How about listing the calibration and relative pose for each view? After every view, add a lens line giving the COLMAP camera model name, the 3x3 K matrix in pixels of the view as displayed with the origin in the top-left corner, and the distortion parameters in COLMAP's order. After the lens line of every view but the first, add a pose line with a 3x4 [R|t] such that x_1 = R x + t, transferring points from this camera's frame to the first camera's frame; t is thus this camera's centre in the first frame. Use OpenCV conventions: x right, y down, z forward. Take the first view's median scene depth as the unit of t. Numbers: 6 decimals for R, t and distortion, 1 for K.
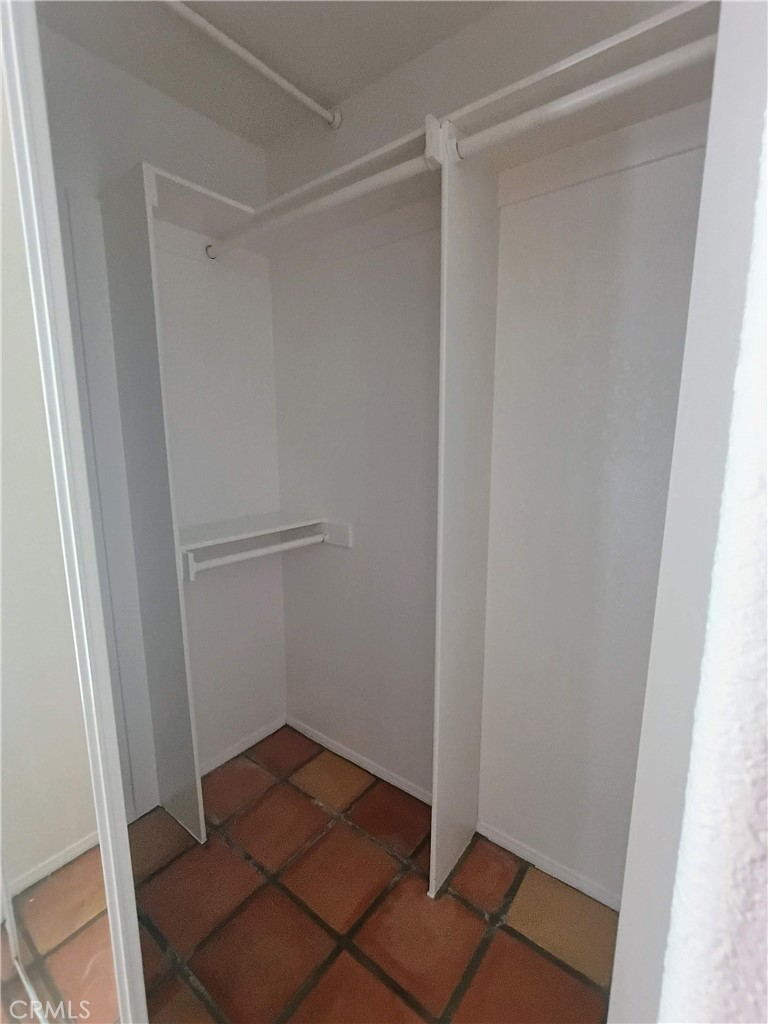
lens RADIAL K [[467.5, 0, 383.0], [0, 467.5, 509.8], [0, 0, 1]] dist [0.019160, 0.000970]
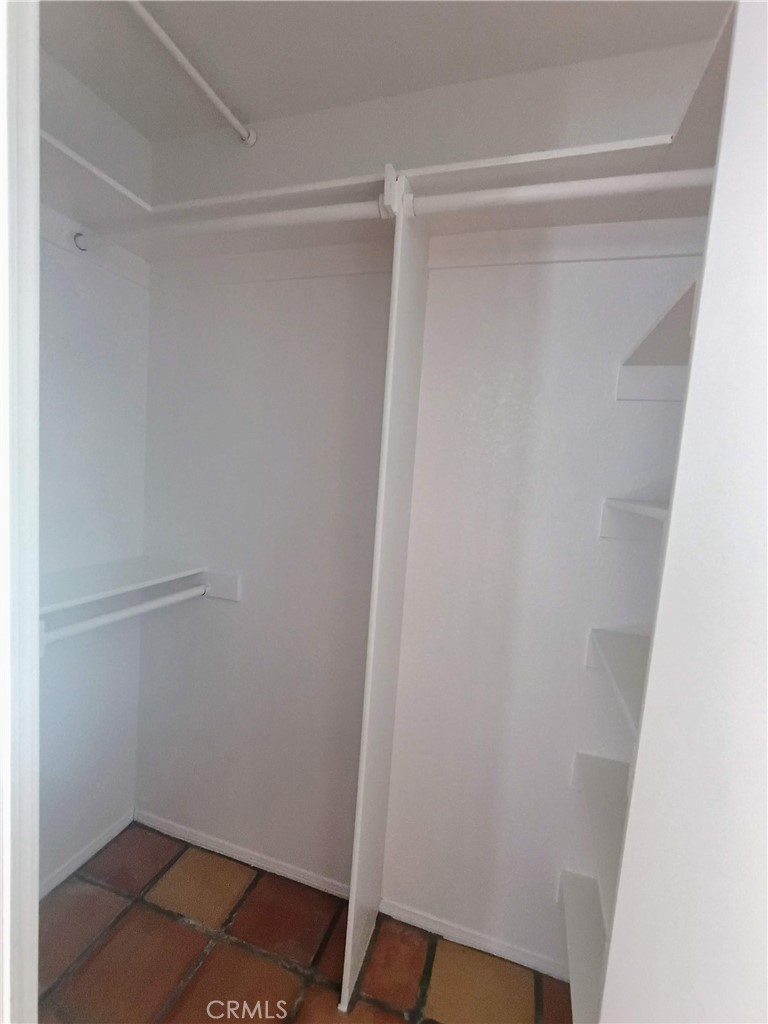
lens RADIAL K [[467.5, 0, 381.1], [0, 467.5, 515.9], [0, 0, 1]] dist [0.019160, 0.000970]
pose [[0.941060, 0.038160, 0.336080, -0.148460], [-0.016333, 0.997583, -0.067537, -0.029330], [-0.337845, 0.058068, 0.939409, 0.089781]]
